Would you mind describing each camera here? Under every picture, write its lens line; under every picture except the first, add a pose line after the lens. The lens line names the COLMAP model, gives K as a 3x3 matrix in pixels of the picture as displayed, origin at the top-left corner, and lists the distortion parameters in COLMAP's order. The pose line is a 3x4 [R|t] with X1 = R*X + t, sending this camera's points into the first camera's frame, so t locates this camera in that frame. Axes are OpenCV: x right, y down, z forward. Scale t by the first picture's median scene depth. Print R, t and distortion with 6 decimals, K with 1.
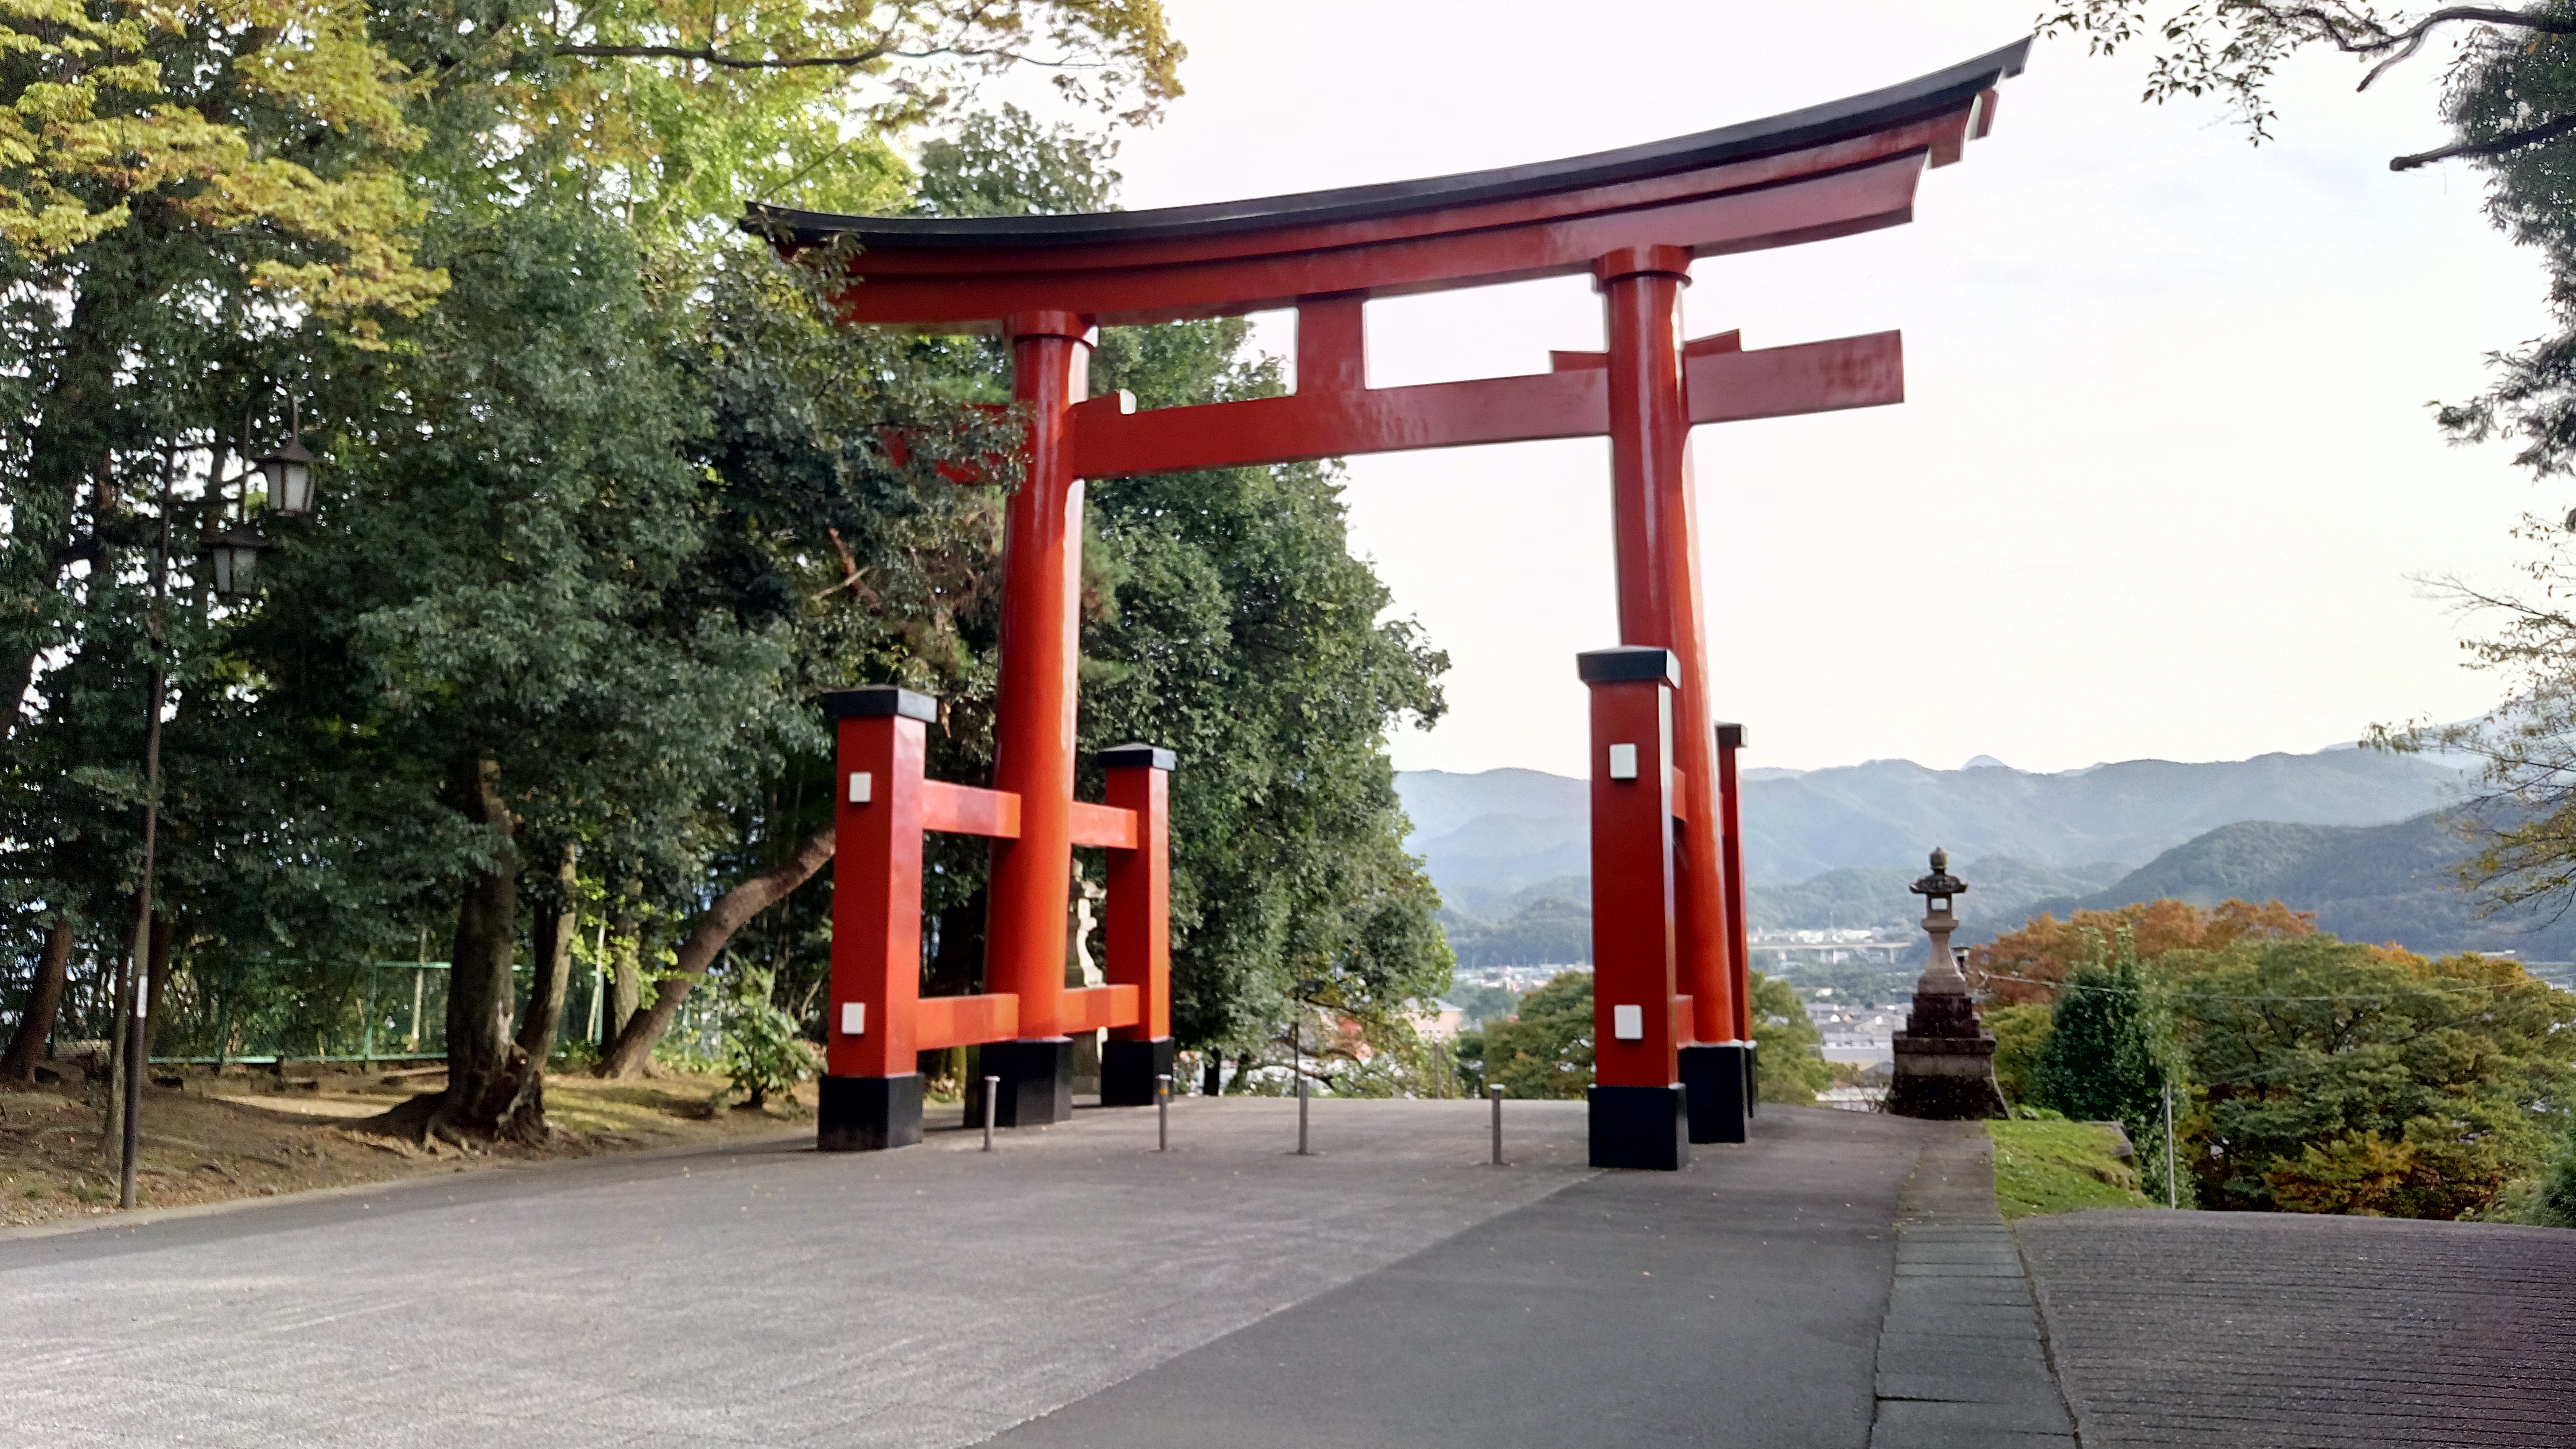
lens RADIAL K [[2054.2, 0, 1274.1], [0, 2054.2, 721.1], [0, 0, 1]] dist [-0.004982, -0.011478]
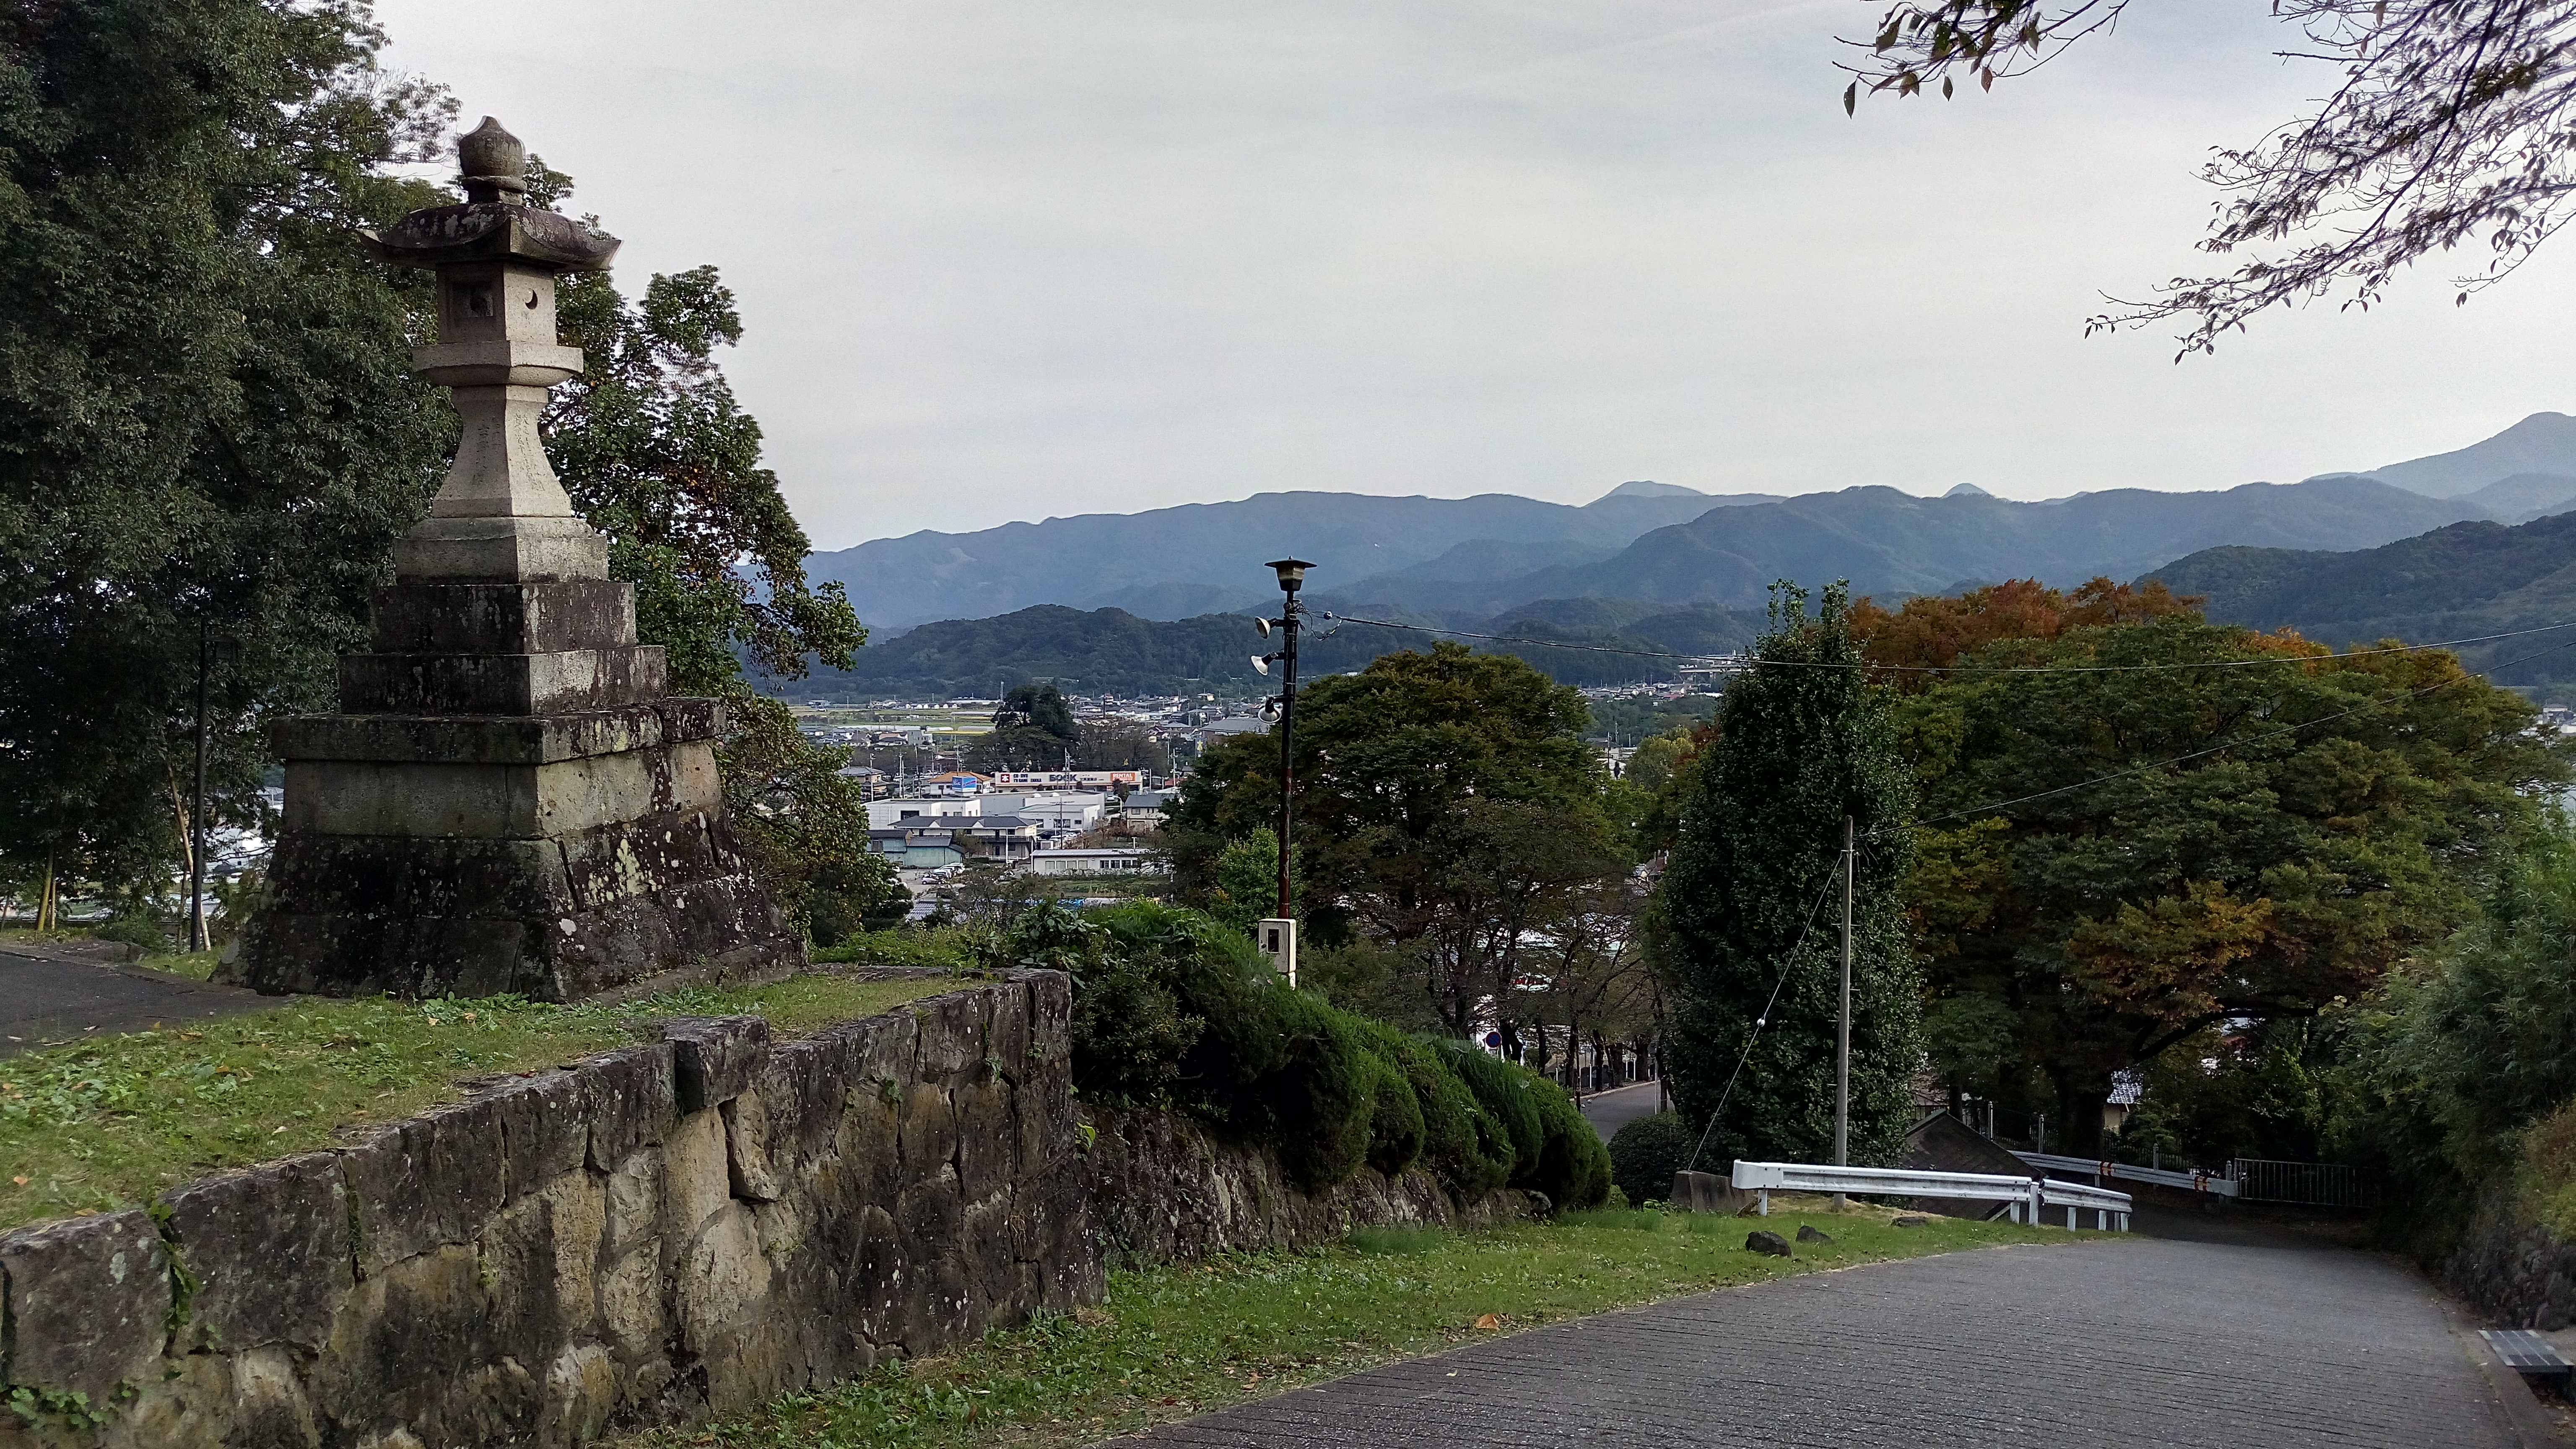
lens RADIAL K [[2038.6, 0, 1288.0], [0, 2038.6, 724.5], [0, 0, 1]] dist [0.007596, -0.010653]
pose [[0.999897, -0.000121, 0.014329, 0.173018], [-0.001816, 0.990834, 0.135069, 0.043660], [-0.014214, -0.135082, 0.990733, 0.265414]]
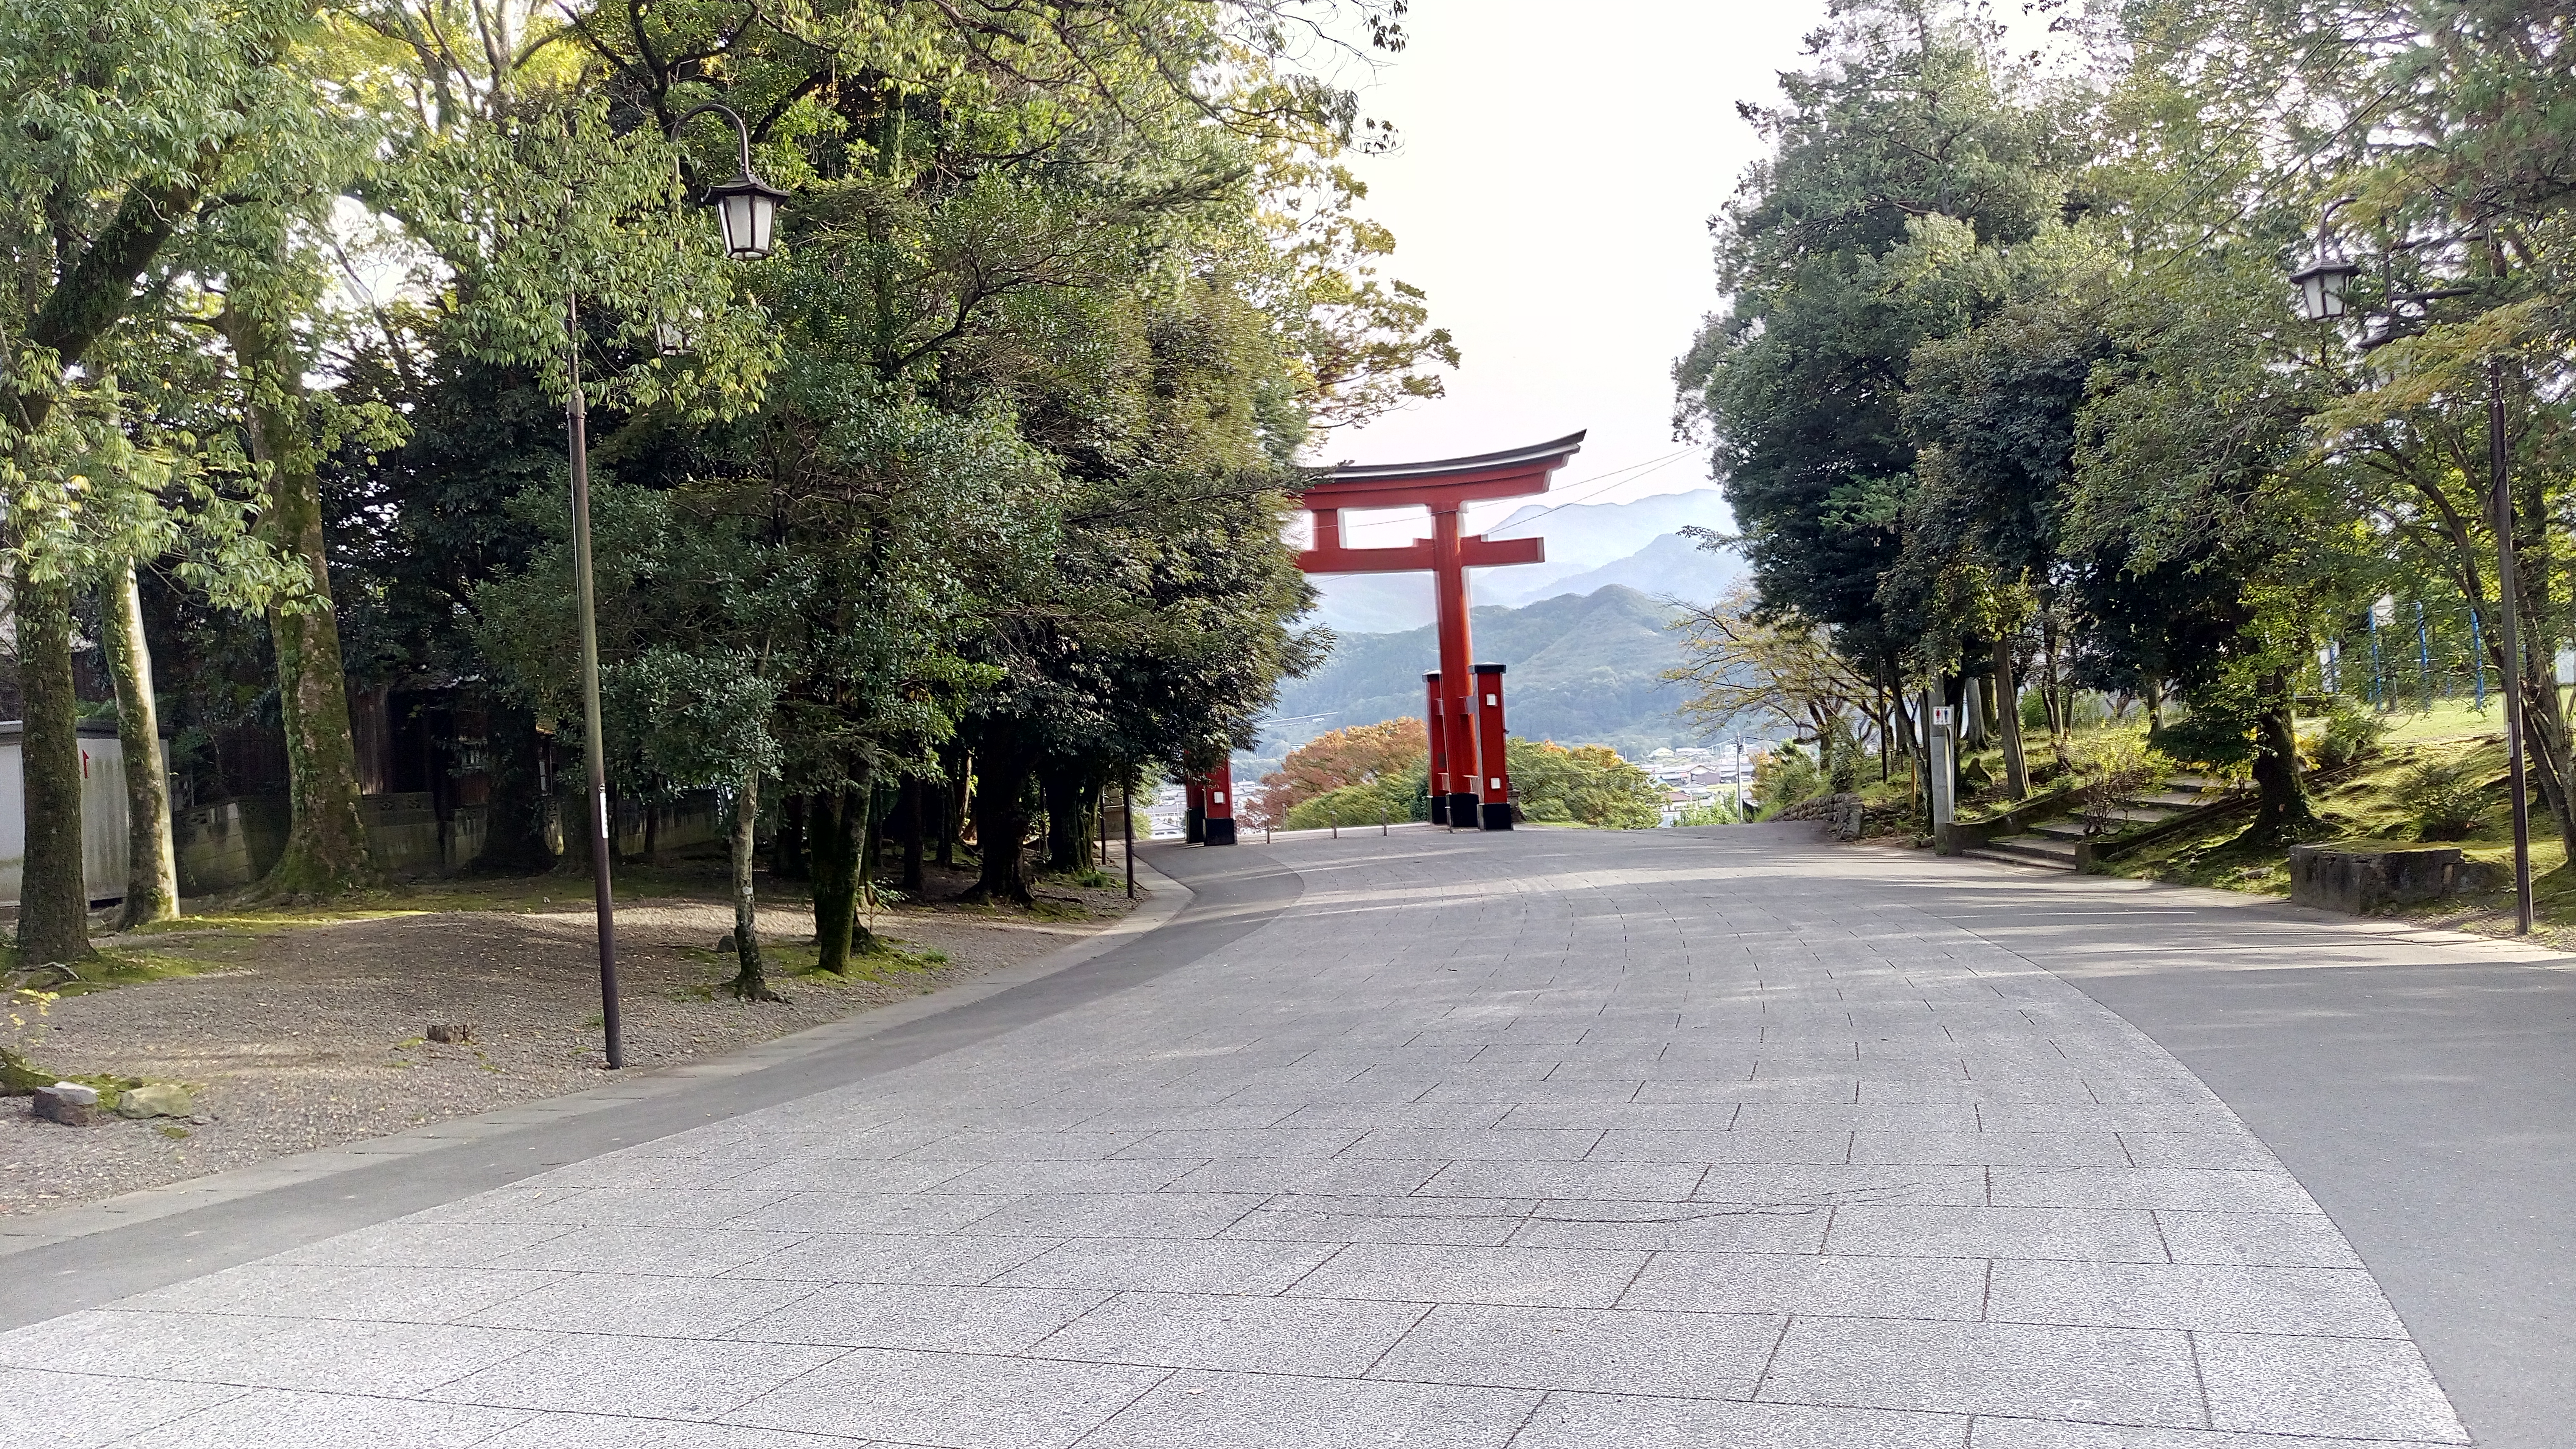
lens RADIAL K [[2038.6, 0, 1288.0], [0, 2038.6, 724.5], [0, 0, 1]] dist [0.007596, -0.010653]
pose [[0.902540, -0.033413, 0.429308, -1.039913], [-0.006402, 0.995834, 0.090965, -0.160804], [-0.430559, -0.084848, 0.898565, -1.183518]]
